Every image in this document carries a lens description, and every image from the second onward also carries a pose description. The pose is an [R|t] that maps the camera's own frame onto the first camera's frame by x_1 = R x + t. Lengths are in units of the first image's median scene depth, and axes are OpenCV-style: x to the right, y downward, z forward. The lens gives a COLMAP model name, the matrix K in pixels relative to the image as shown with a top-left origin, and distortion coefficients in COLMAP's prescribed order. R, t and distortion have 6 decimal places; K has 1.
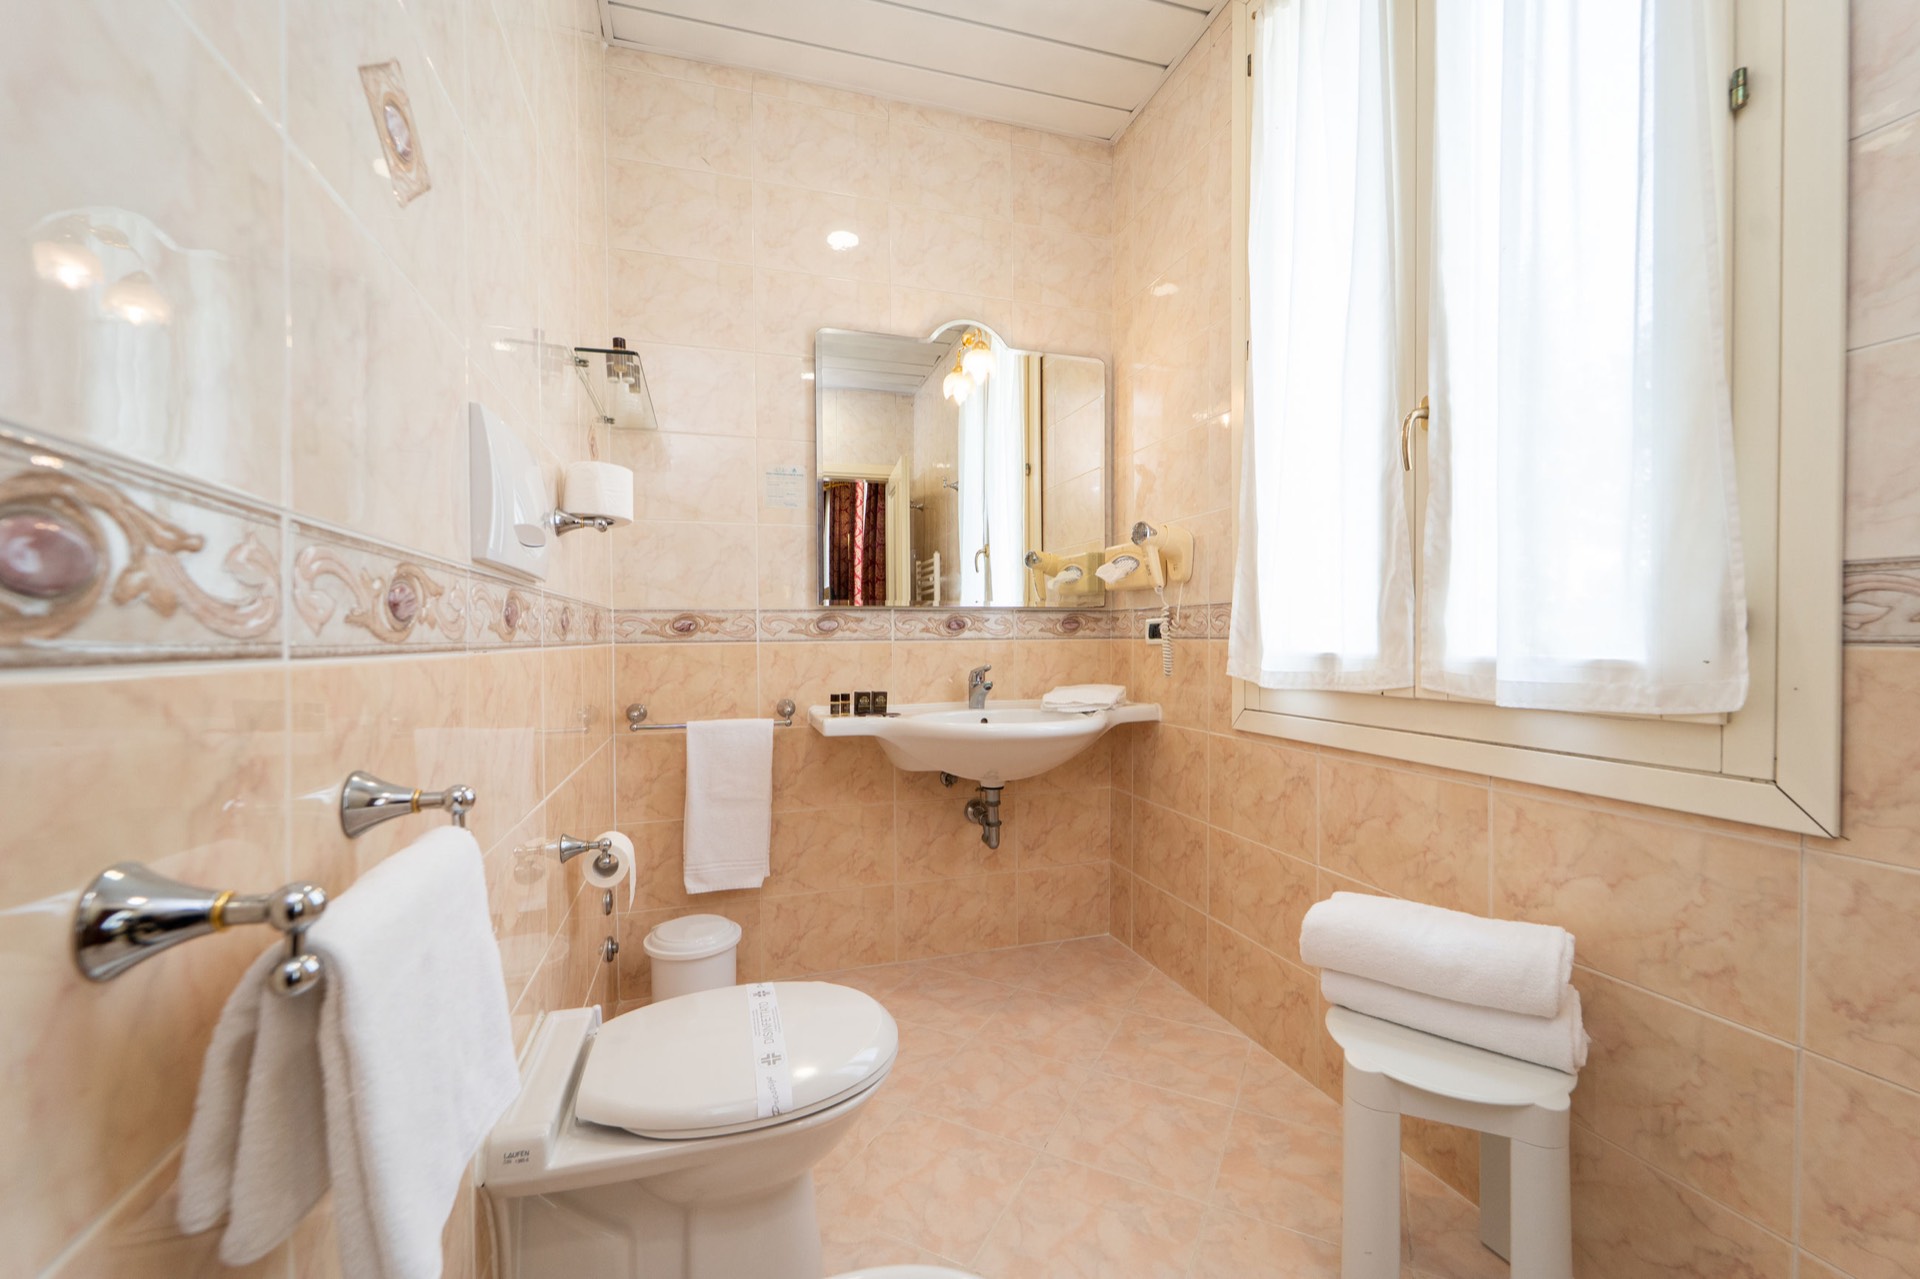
lens RADIAL K [[775.8, 0, 964.1], [0, 775.8, 644.7], [0, 0, 1]] dist [0.006533, -0.002476]
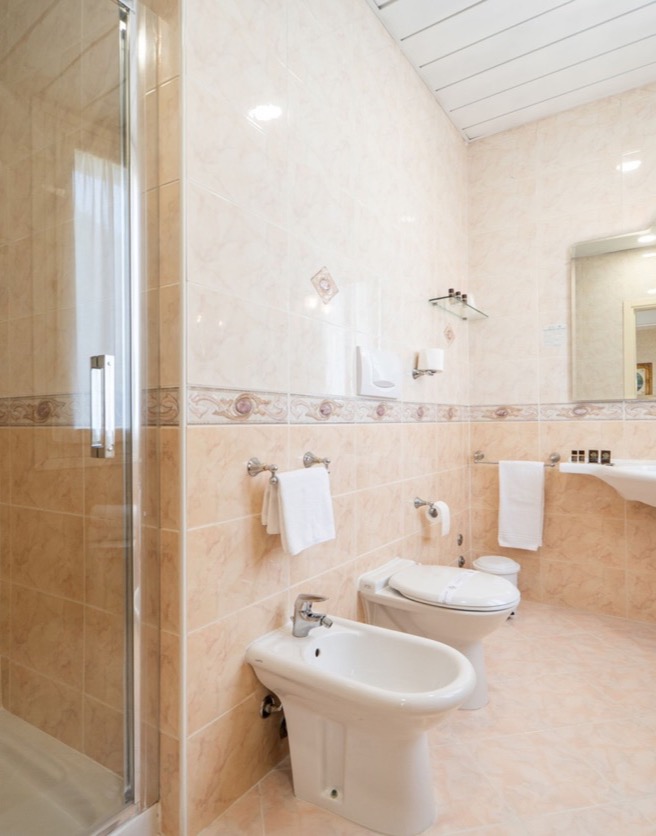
lens RADIAL K [[494.2, 0, 328.4], [0, 494.2, 417.0], [0, 0, 1]] dist [0.009647, -0.000917]
pose [[0.628424, -0.007255, -0.777837, 0.358476], [-0.003251, 0.999923, -0.011953, 0.002625], [0.777864, 0.010040, 0.628353, -0.152092]]
